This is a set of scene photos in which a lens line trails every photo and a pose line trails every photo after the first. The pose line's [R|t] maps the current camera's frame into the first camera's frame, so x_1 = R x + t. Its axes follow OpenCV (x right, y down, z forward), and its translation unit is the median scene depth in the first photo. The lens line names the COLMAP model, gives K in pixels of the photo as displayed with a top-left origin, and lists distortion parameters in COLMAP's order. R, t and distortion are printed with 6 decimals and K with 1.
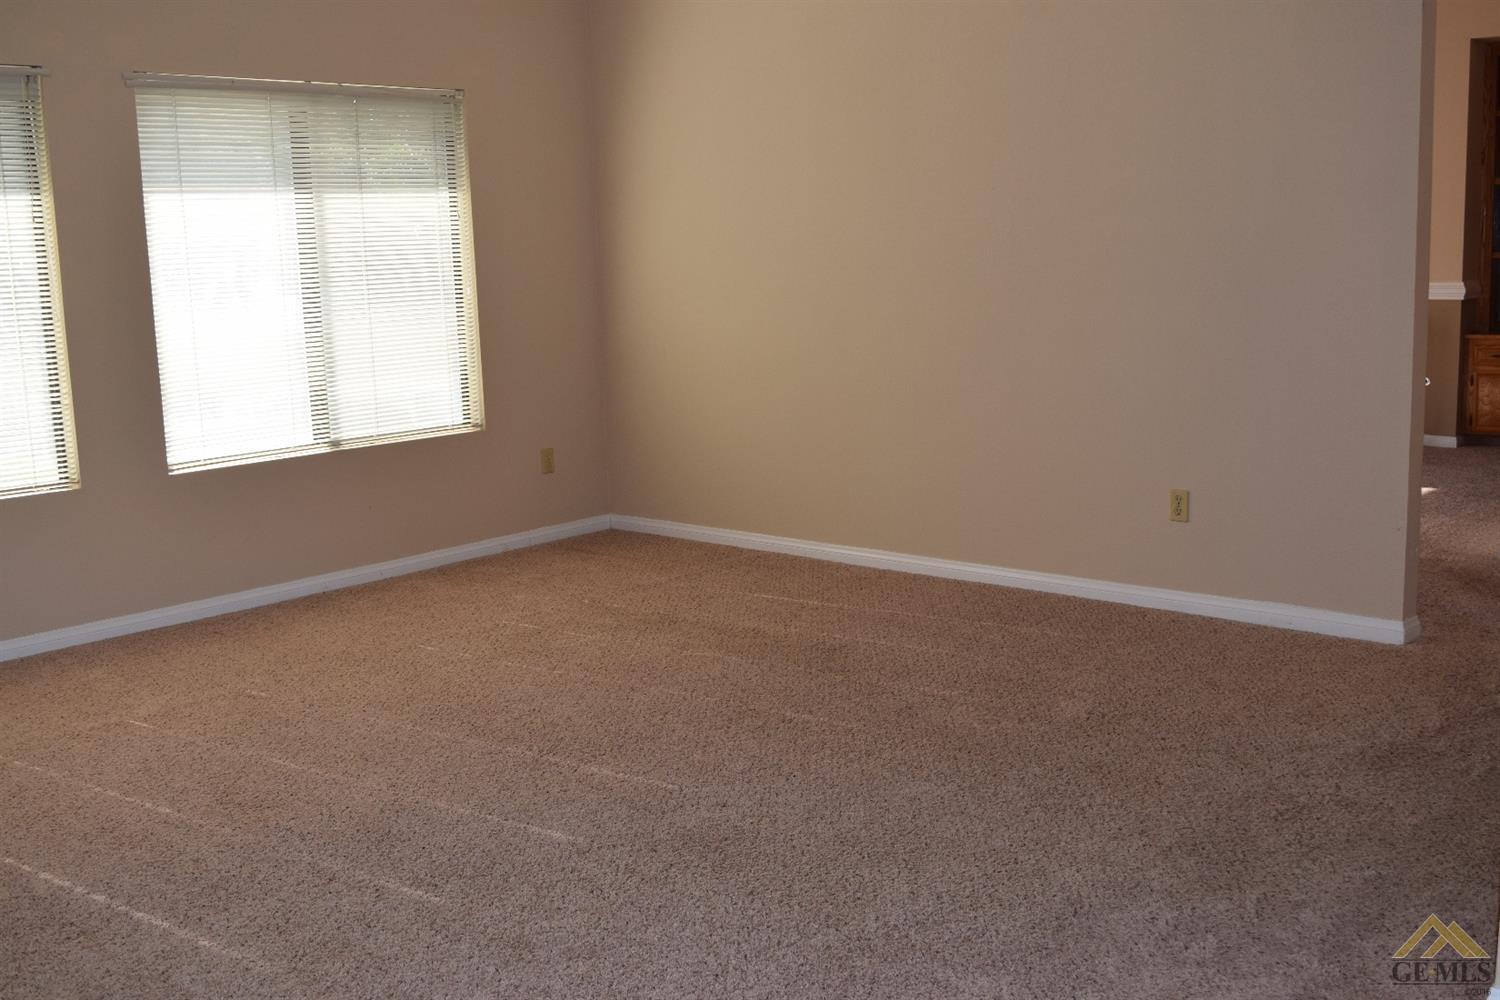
lens RADIAL K [[1668.0, 0, 750.0], [0, 1668.0, 500.0], [0, 0, 1]] dist [-0.004626, -0.018692]
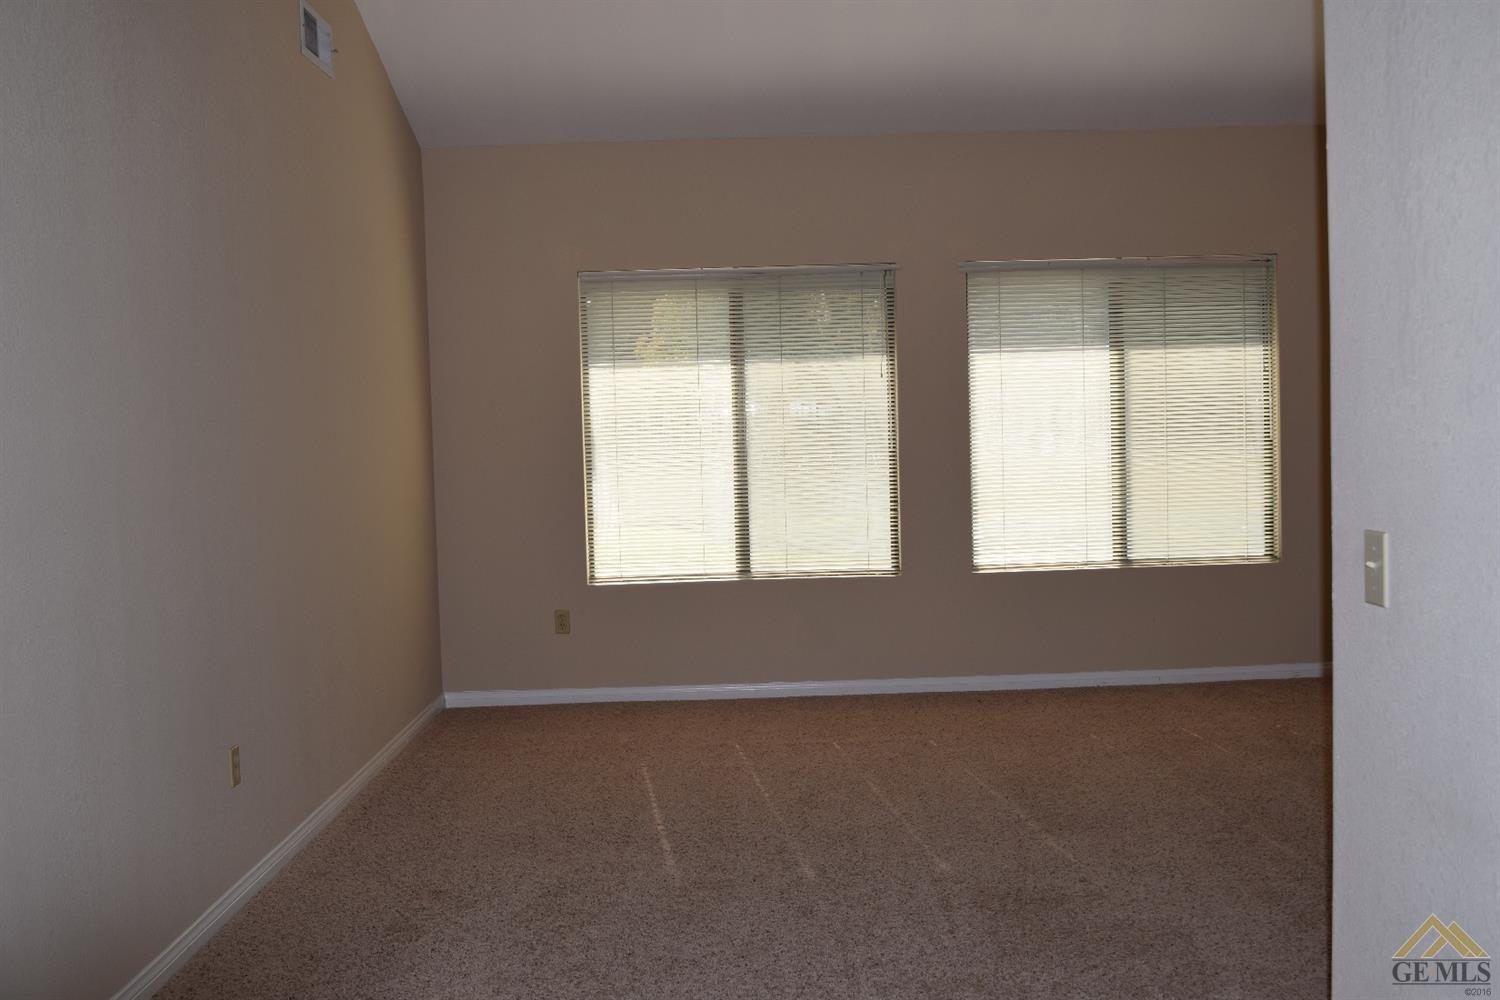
lens RADIAL K [[1668.0, 0, 750.0], [0, 1668.0, 500.0], [0, 0, 1]] dist [-0.004626, -0.018692]
pose [[0.655576, 0.049873, -0.753481, 0.470545], [-0.114679, 0.992818, -0.034063, -0.006743], [0.746371, 0.108739, 0.656587, 0.031218]]
